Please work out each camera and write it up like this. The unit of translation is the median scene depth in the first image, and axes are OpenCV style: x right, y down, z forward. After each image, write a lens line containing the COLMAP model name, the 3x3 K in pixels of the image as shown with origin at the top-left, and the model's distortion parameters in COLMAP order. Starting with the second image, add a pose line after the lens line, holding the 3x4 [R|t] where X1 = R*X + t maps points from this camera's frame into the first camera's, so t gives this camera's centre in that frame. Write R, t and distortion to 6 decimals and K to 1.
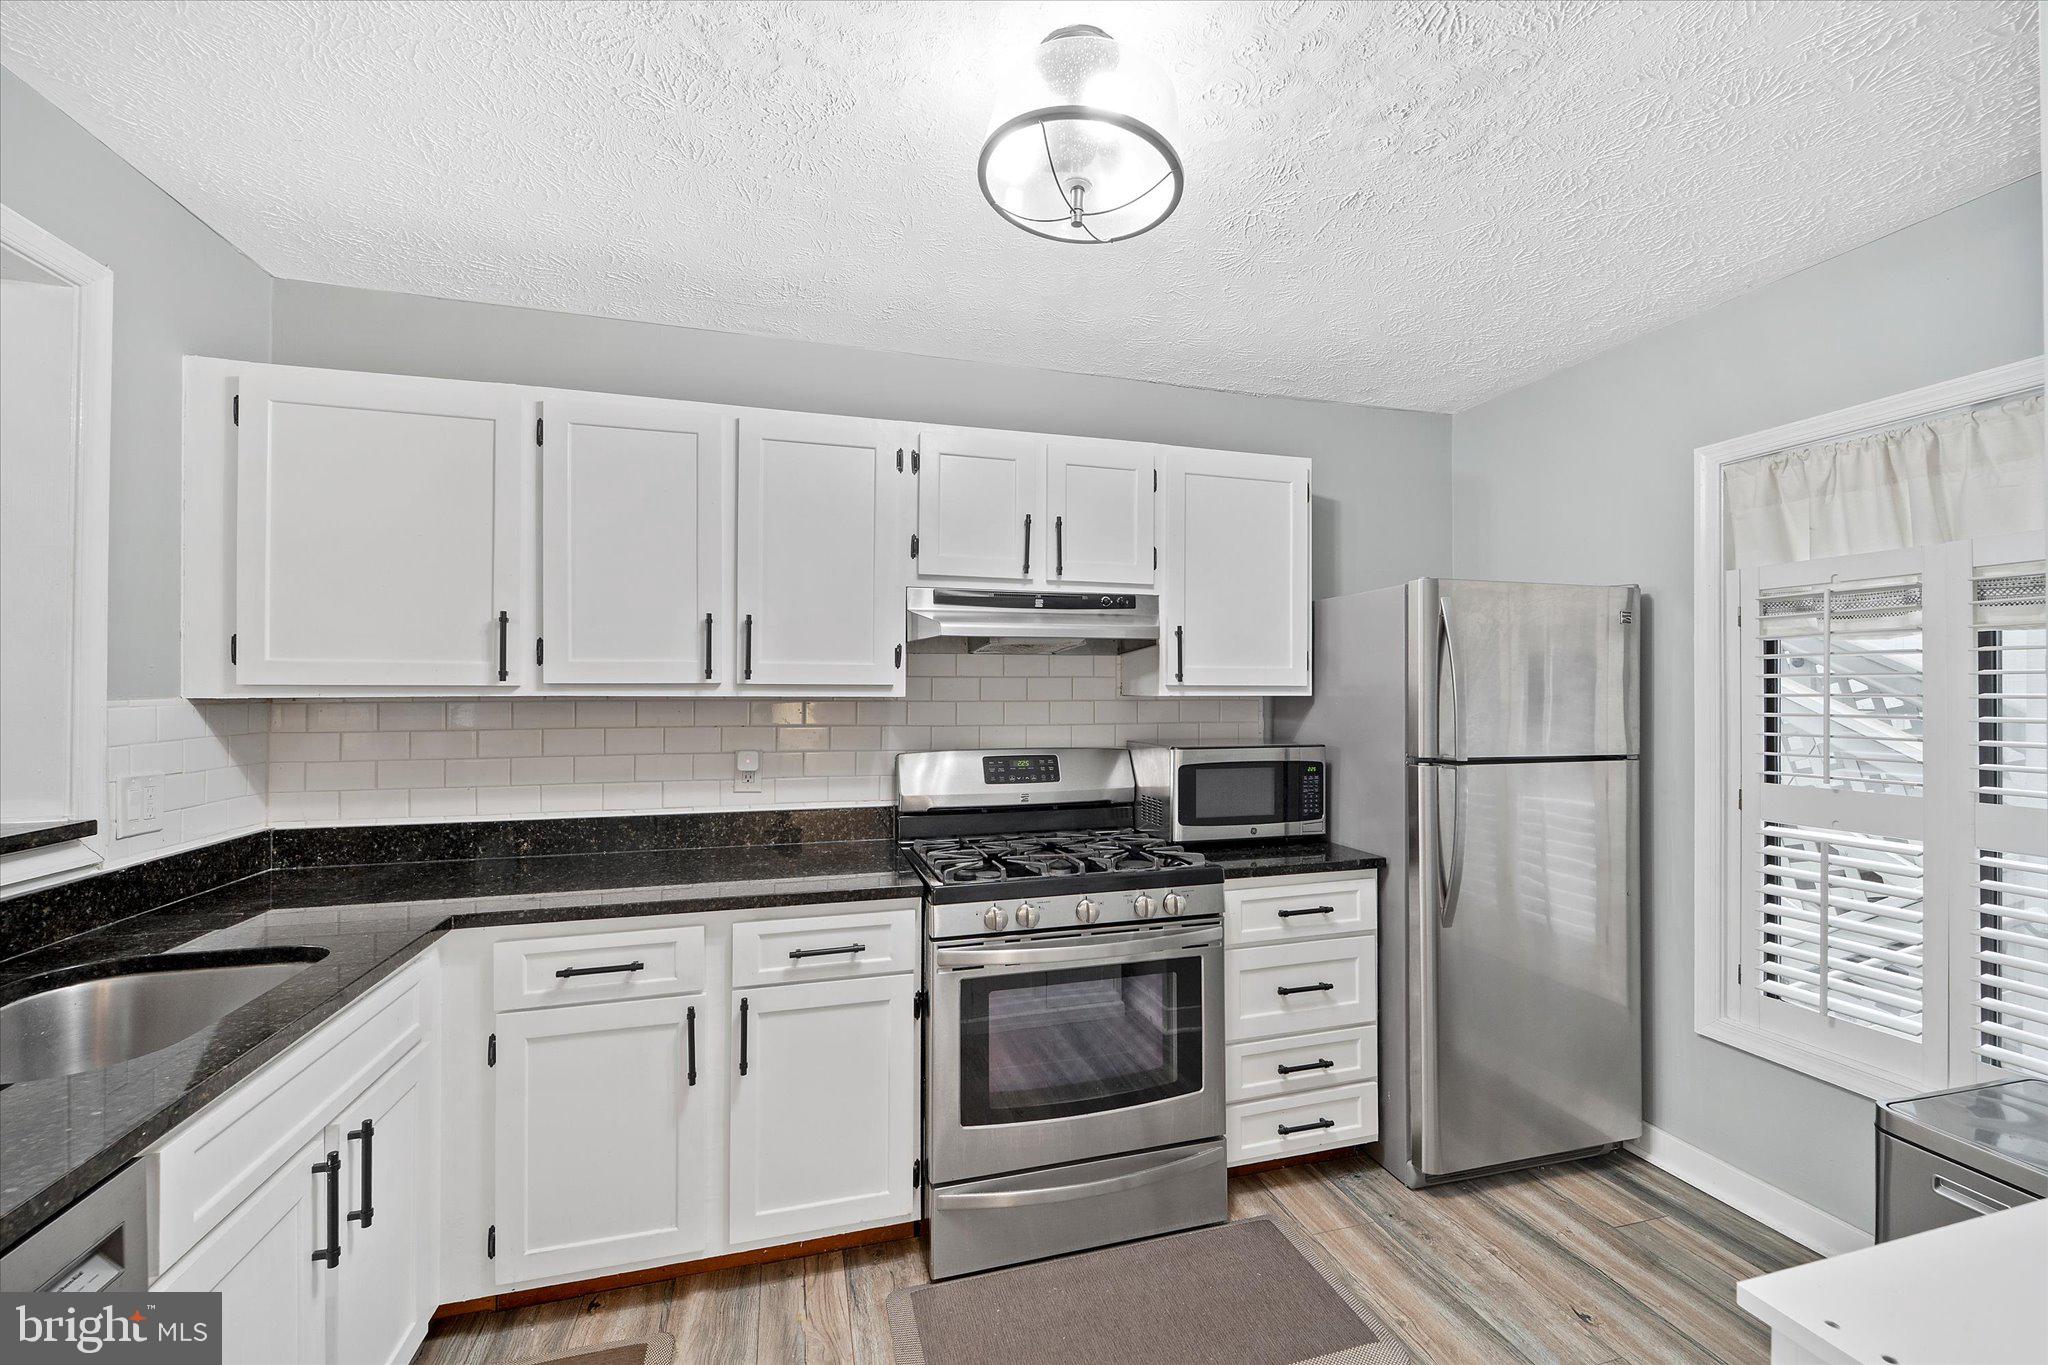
lens RADIAL K [[828.4, 0, 1030.7], [0, 828.4, 687.5], [0, 0, 1]] dist [-0.000062, -0.000449]
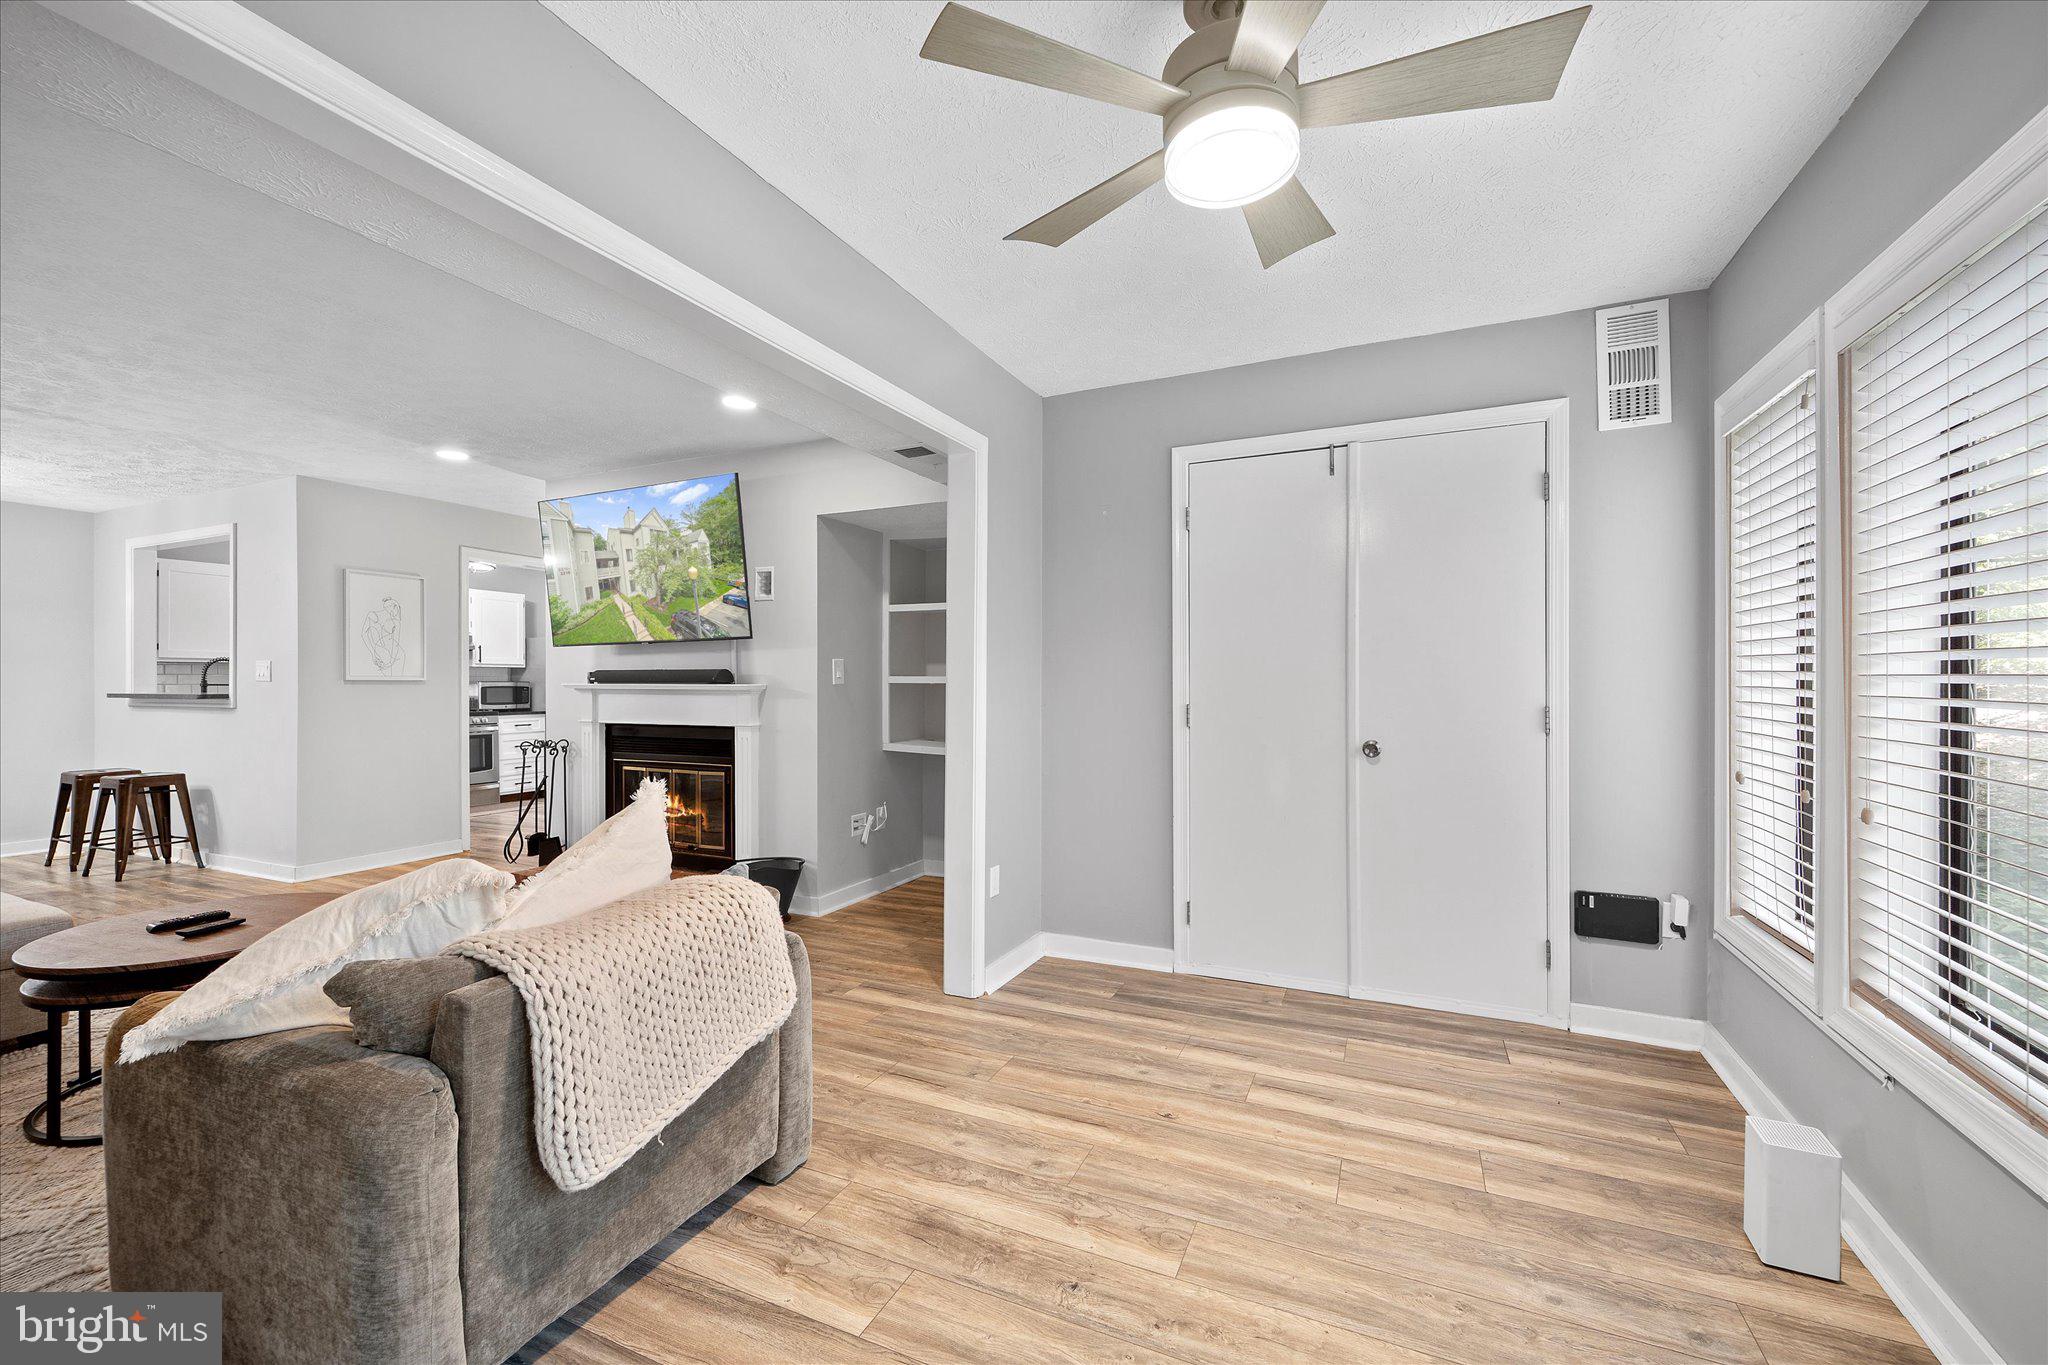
lens RADIAL K [[828.4, 0, 1030.7], [0, 828.4, 687.5], [0, 0, 1]] dist [-0.000062, -0.000449]
pose [[0.652904, -0.005448, 0.757421, -0.962694], [0.000612, 0.999978, 0.006666, 0.080215], [-0.757440, -0.003889, 0.652893, -3.050297]]
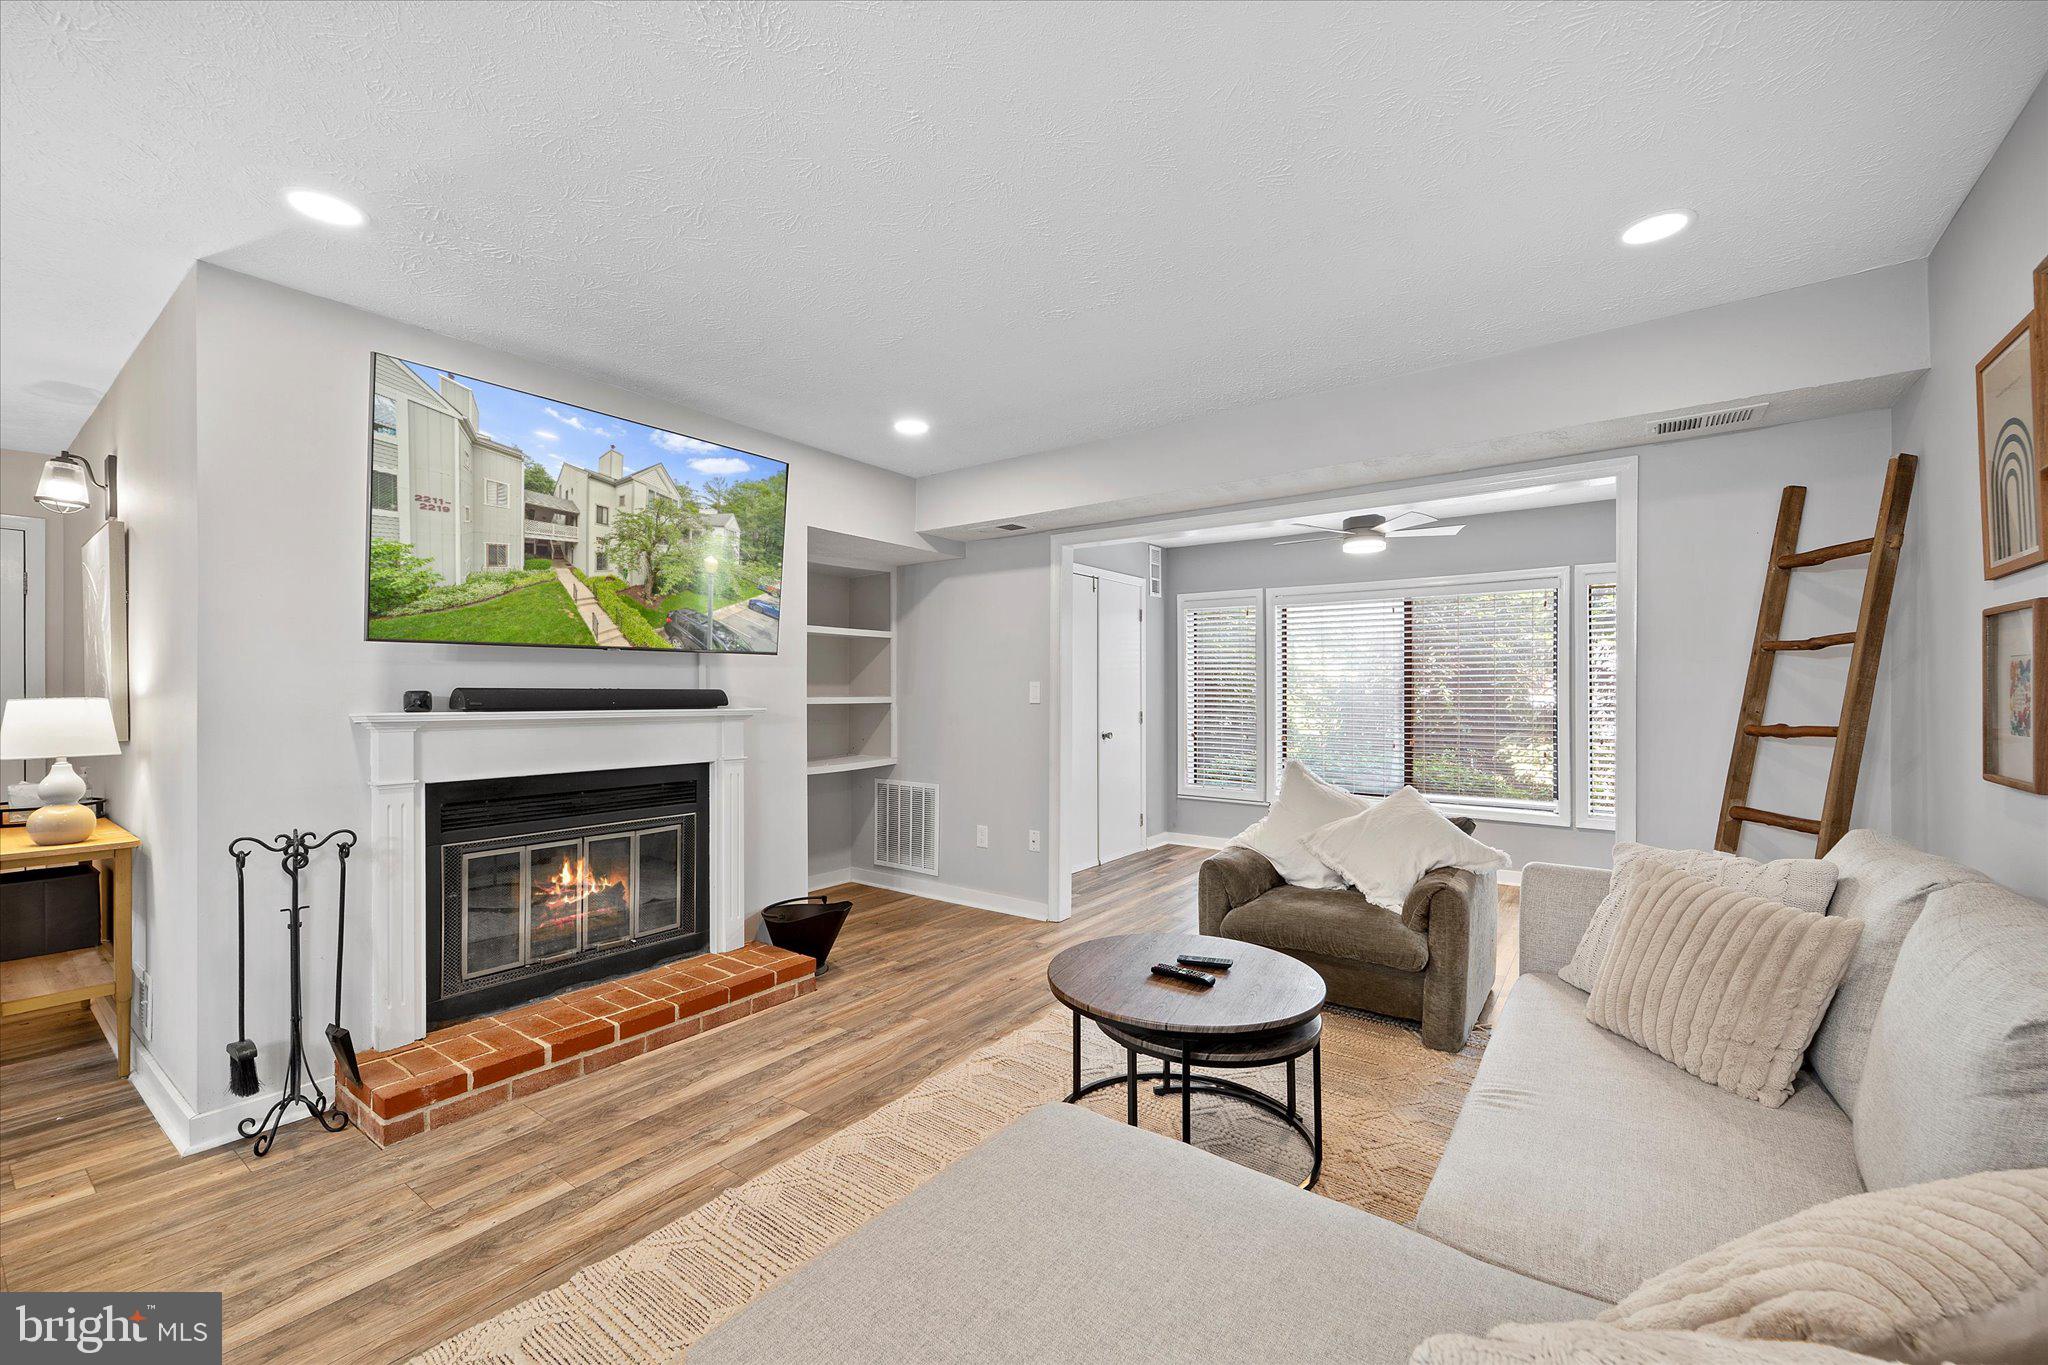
lens RADIAL K [[824.8, 0, 1024.0], [0, 824.8, 682.5], [0, 0, 1]] dist [0.002600, 0.000090]
pose [[-0.610307, 0.010677, 0.792093, -1.509319], [-0.000673, 0.999902, -0.013997, 0.058787], [-0.792164, -0.009075, -0.610240, -0.821315]]
